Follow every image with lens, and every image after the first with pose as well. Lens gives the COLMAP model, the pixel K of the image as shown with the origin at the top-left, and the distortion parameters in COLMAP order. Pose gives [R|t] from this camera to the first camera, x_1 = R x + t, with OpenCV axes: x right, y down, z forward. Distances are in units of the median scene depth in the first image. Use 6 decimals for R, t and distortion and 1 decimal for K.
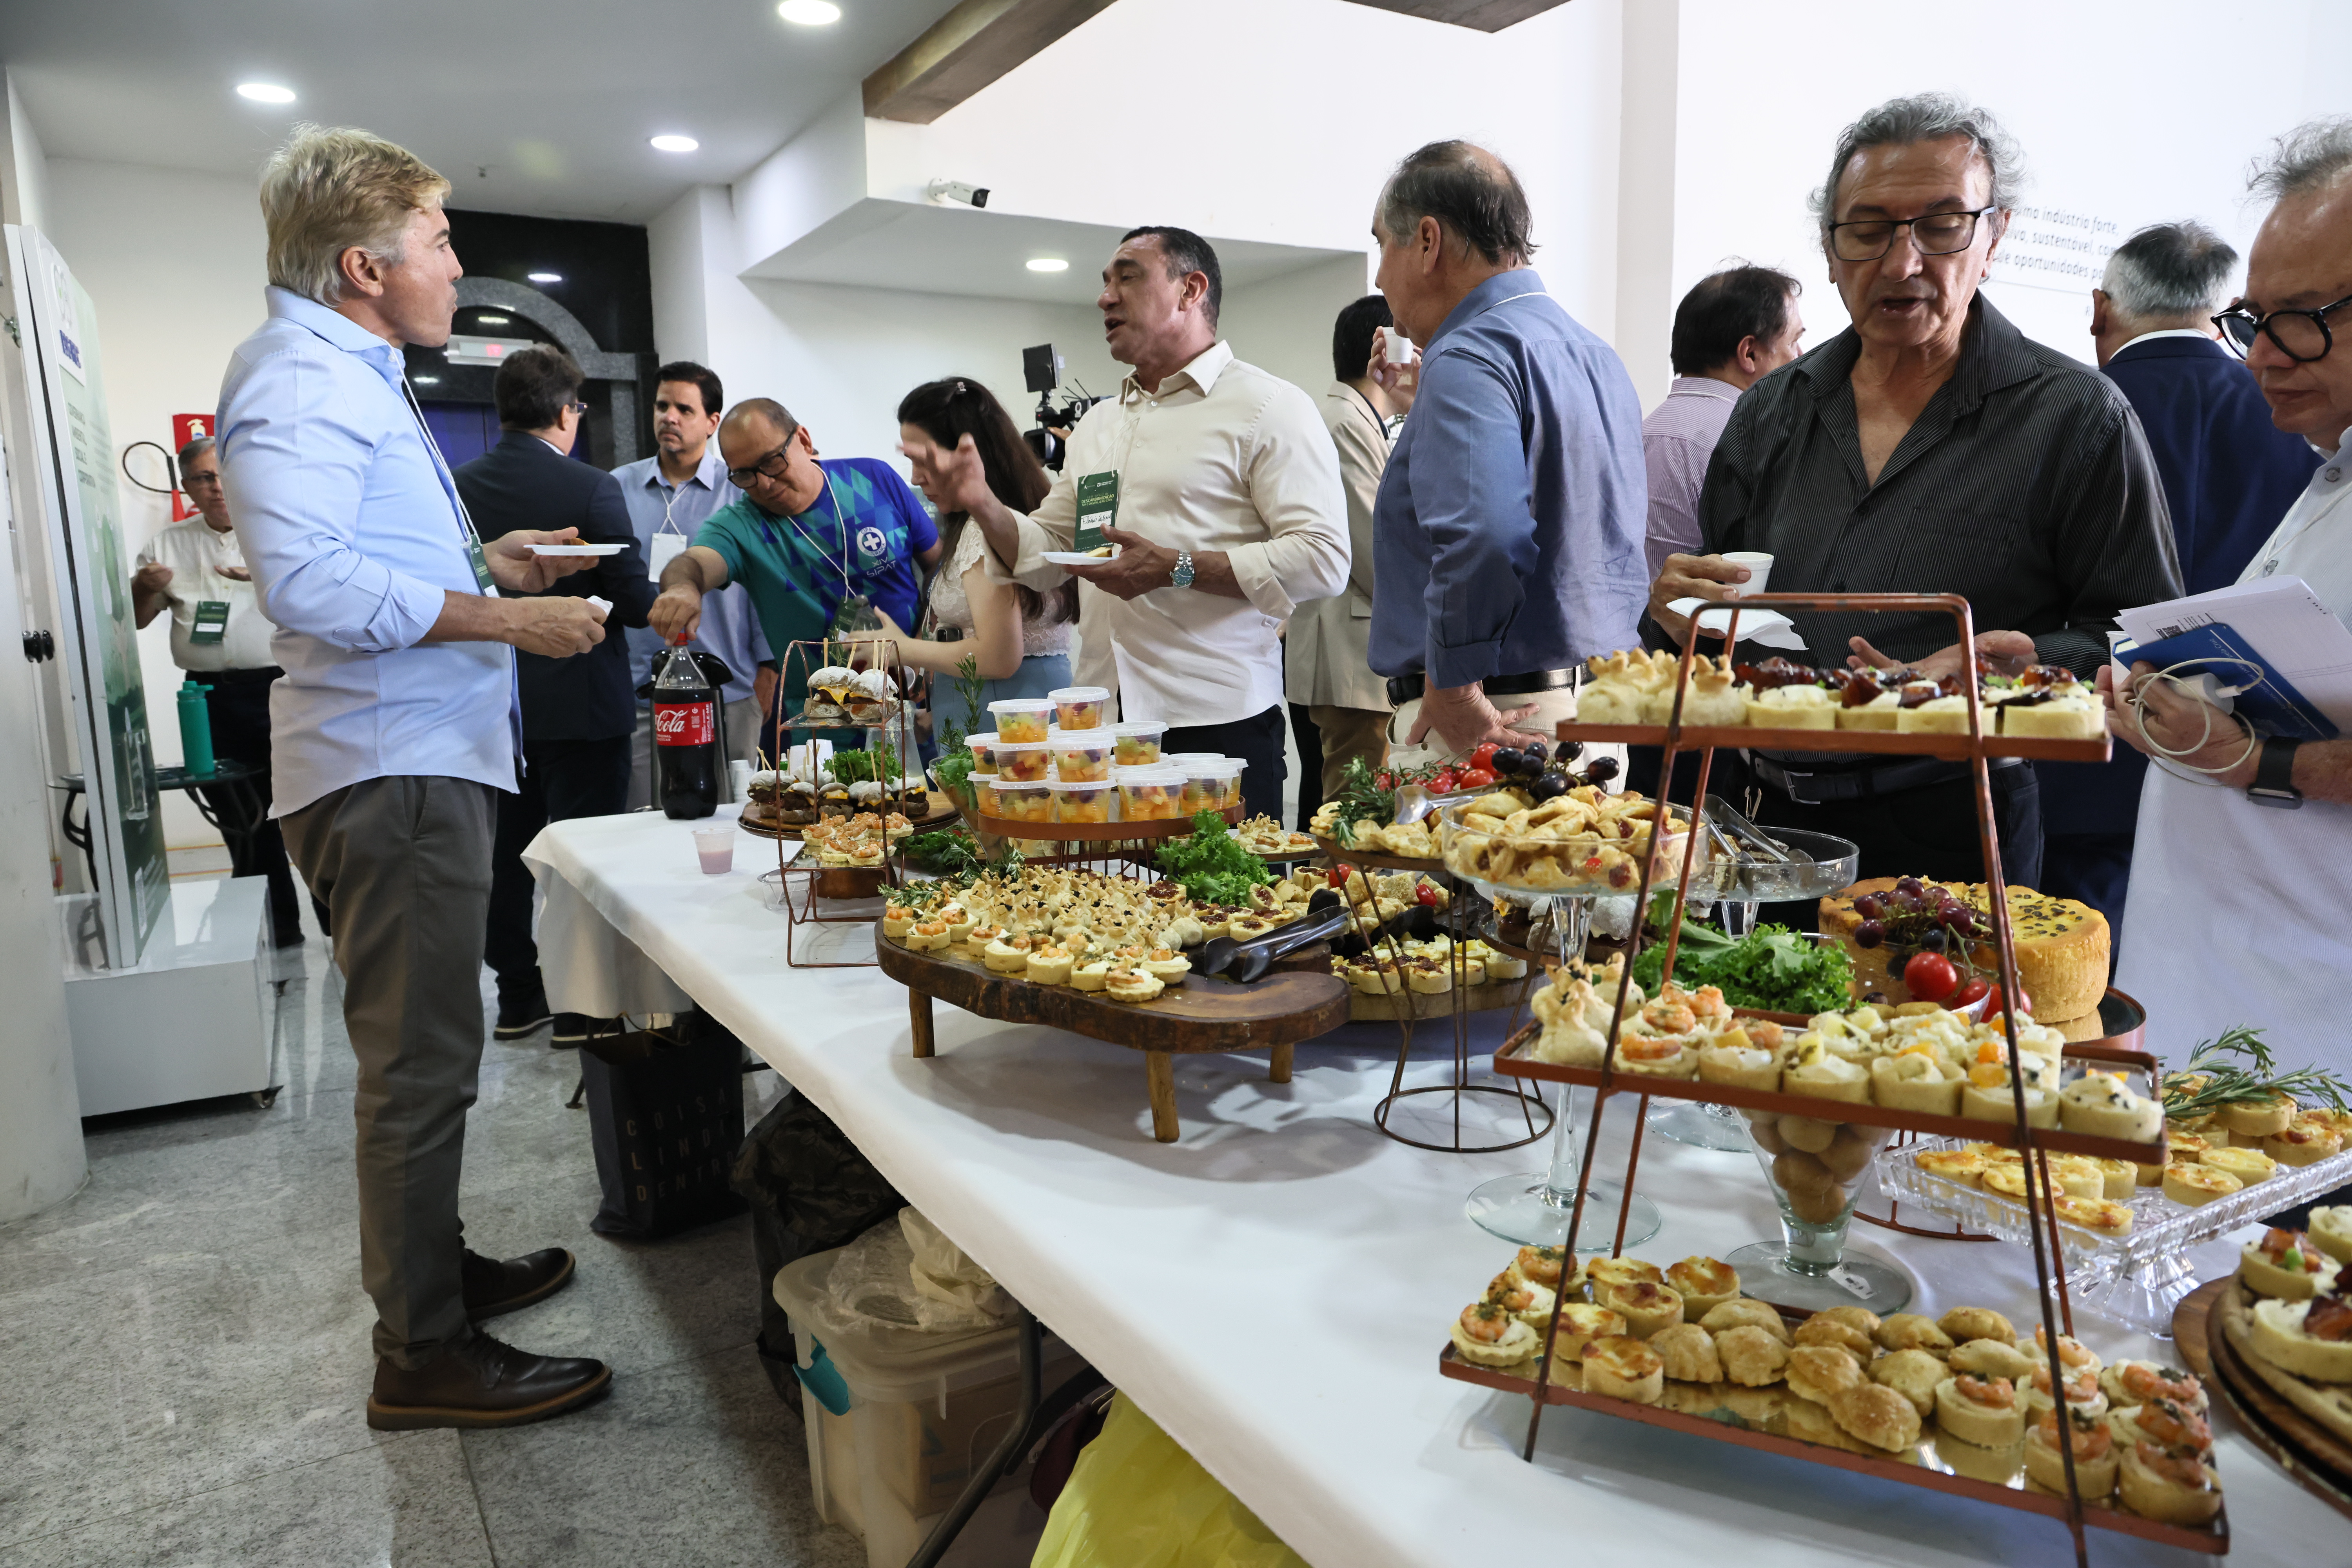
lens RADIAL K [[1577.9, 0, 1183.3], [0, 1577.9, 788.9], [0, 0, 1]] dist [0.007858, -0.002863]
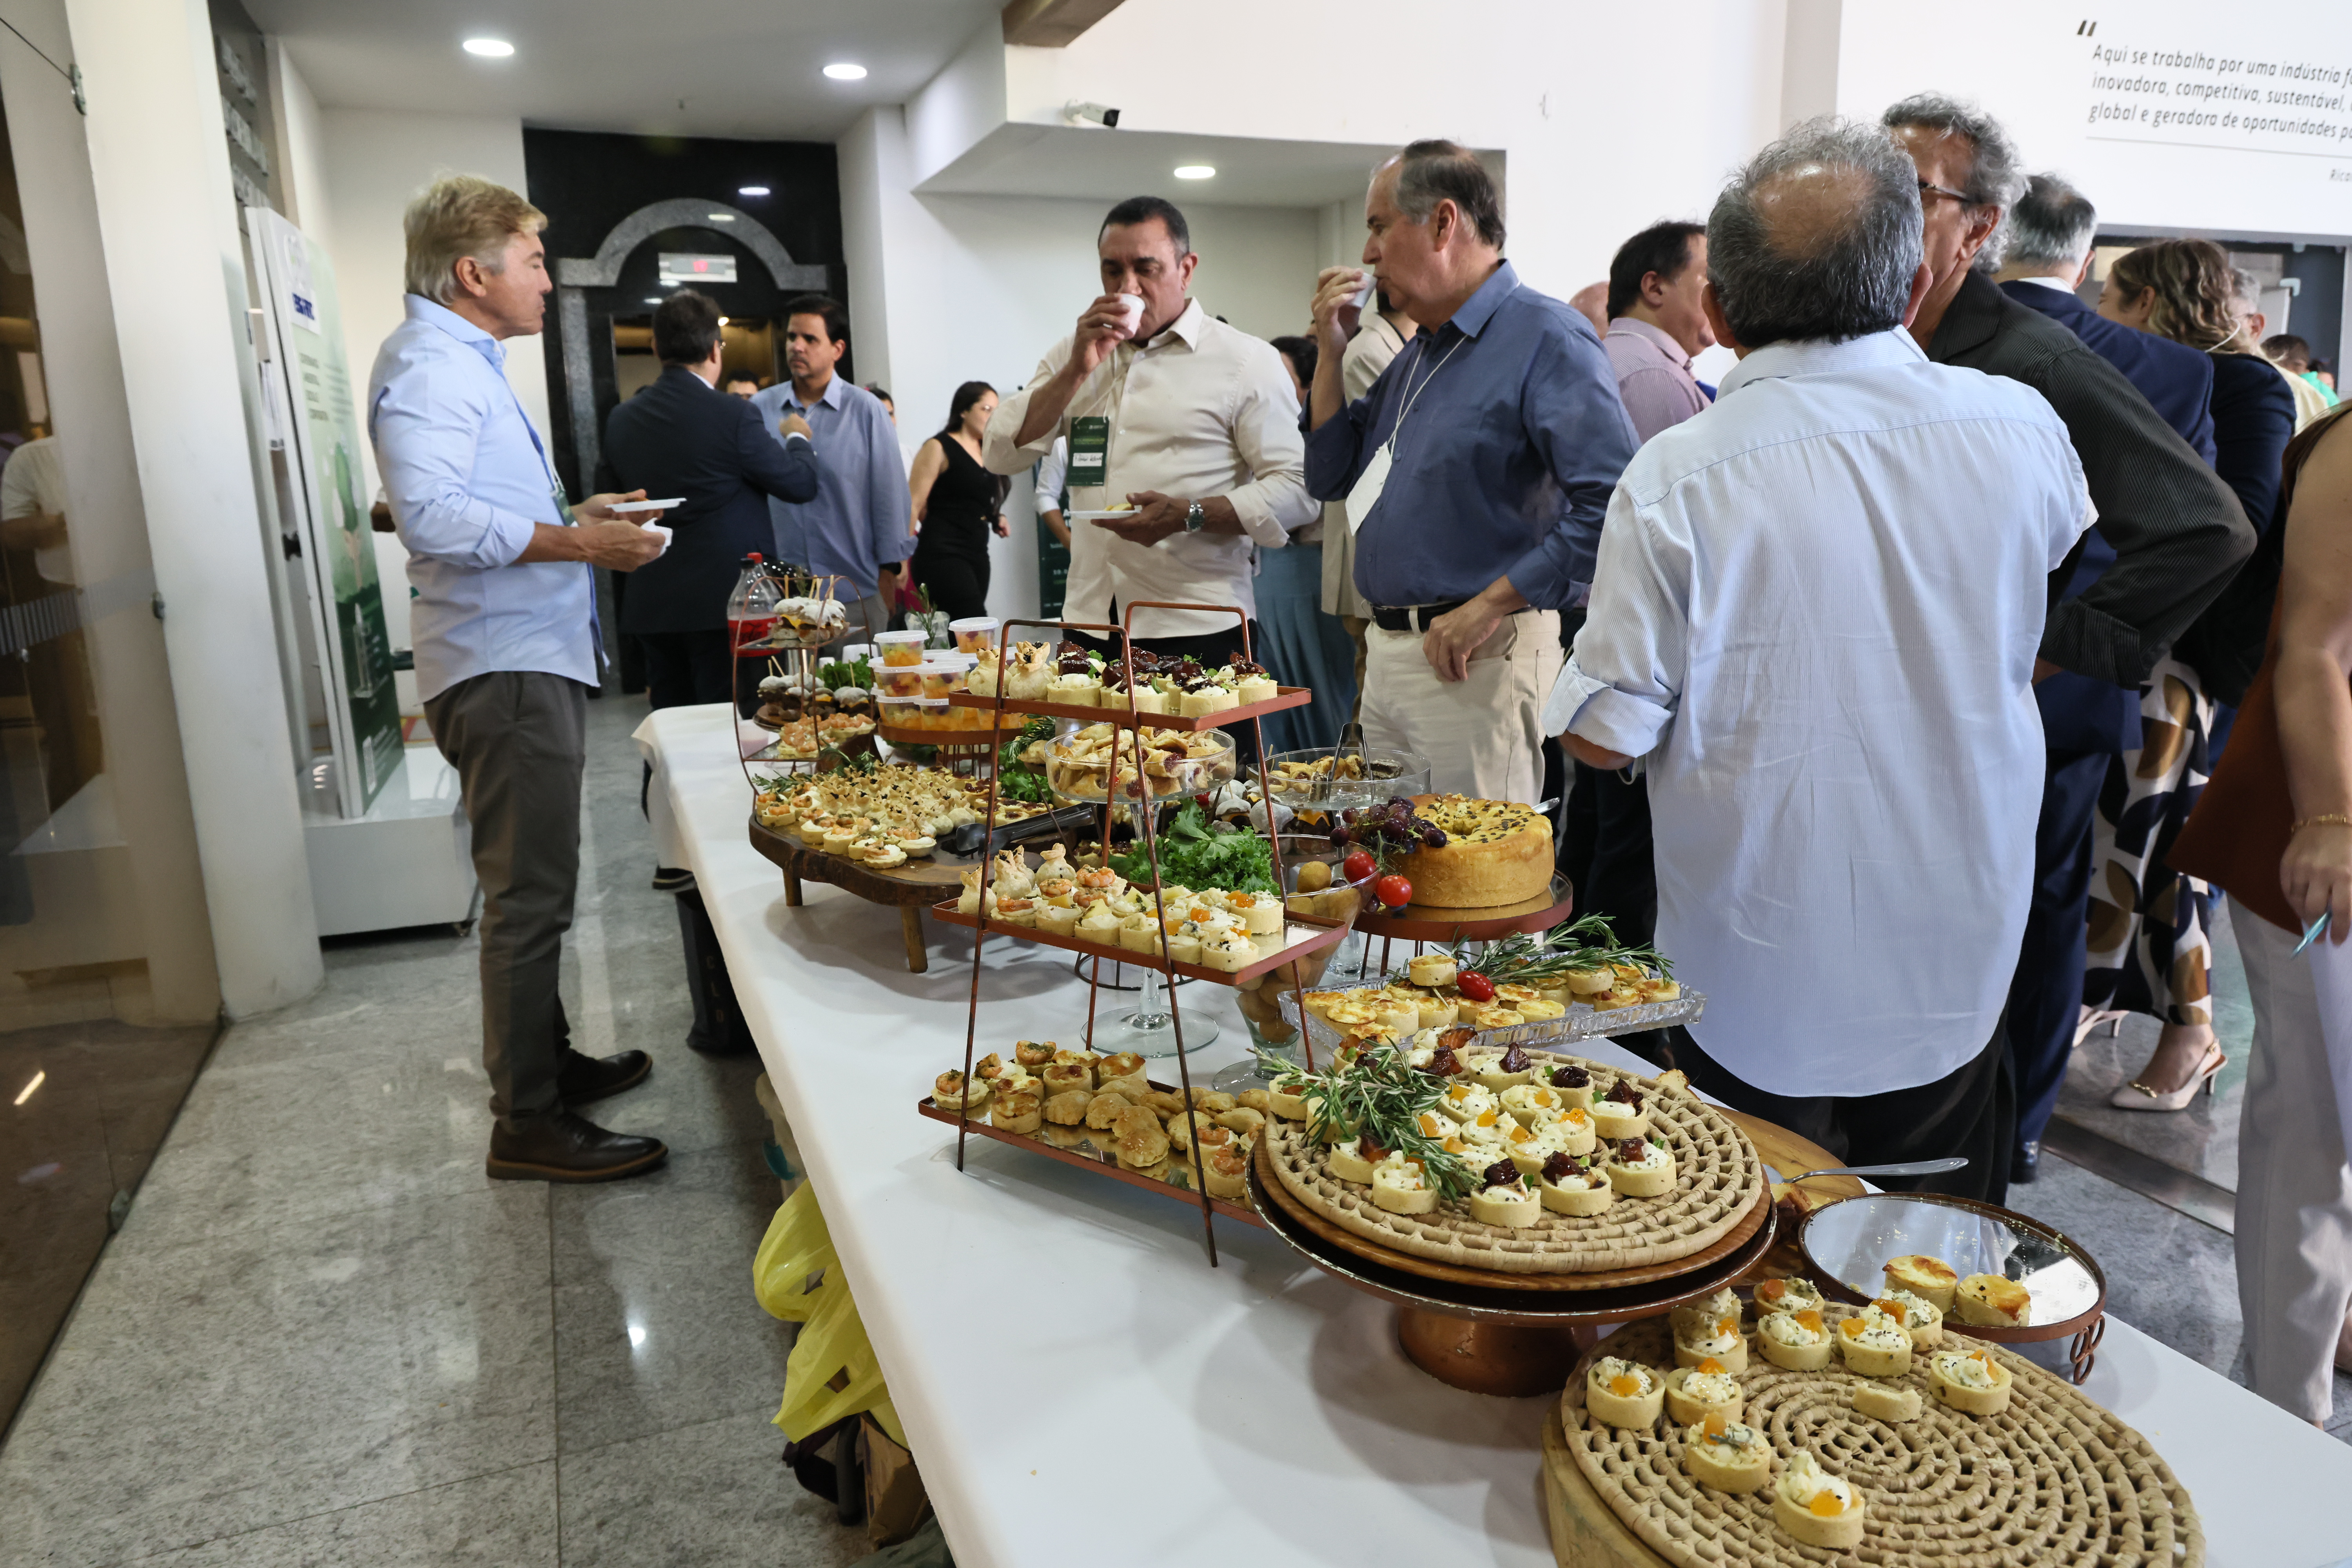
lens RADIAL K [[1577.9, 0, 1169.5], [0, 1577.9, 781.1], [0, 0, 1]] dist [0.007858, -0.002863]
pose [[0.986695, 0.028369, -0.160090, 0.224318], [-0.016815, 0.997185, 0.073070, -0.023442], [0.161712, -0.069406, 0.984394, -0.156808]]
